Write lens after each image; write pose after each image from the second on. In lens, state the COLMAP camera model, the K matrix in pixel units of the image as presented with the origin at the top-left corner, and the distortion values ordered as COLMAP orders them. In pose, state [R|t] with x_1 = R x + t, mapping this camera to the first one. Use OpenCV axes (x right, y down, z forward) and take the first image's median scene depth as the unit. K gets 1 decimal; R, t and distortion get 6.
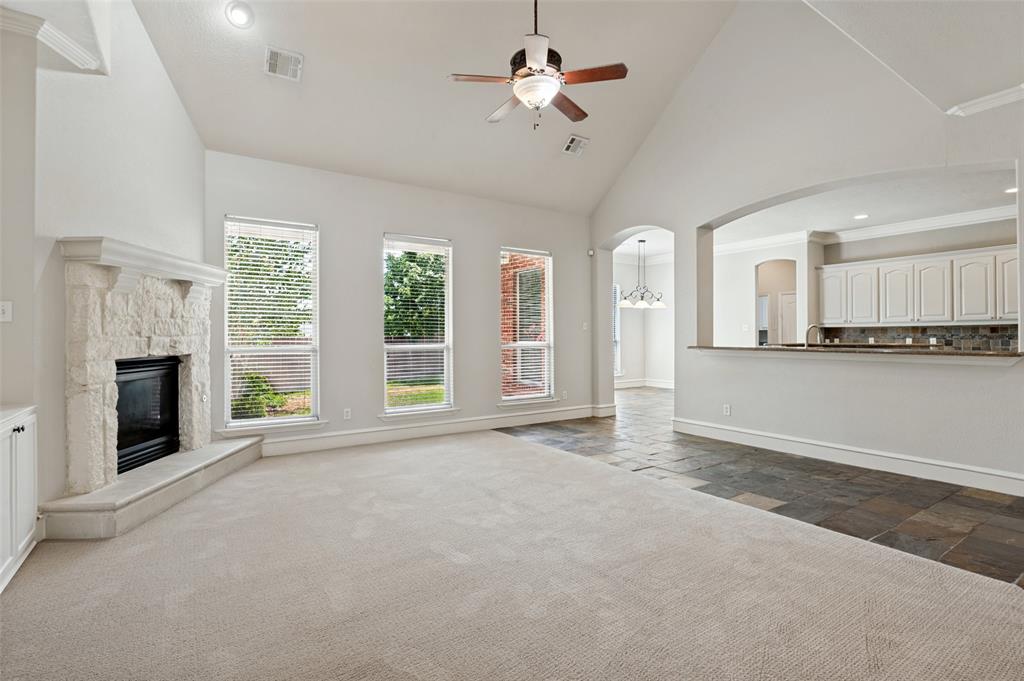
lens RADIAL K [[497.2, 0, 510.8], [0, 497.2, 338.4], [0, 0, 1]] dist [-0.009562, 0.000870]
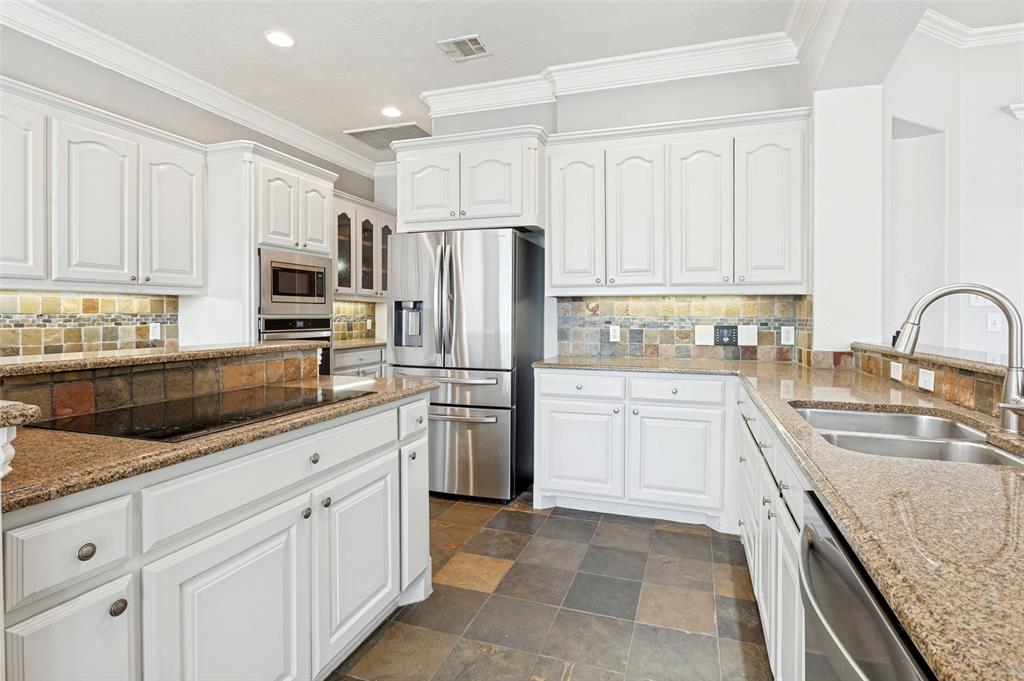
lens RADIAL K [[497.2, 0, 537.6], [0, 497.2, 317.3], [0, 0, 1]] dist [-0.009562, 0.000870]
pose [[-0.618917, -0.007955, 0.785416, 0.650743], [-0.006782, 0.999966, 0.004784, -0.018093], [-0.785427, -0.002366, -0.618950, 1.659382]]
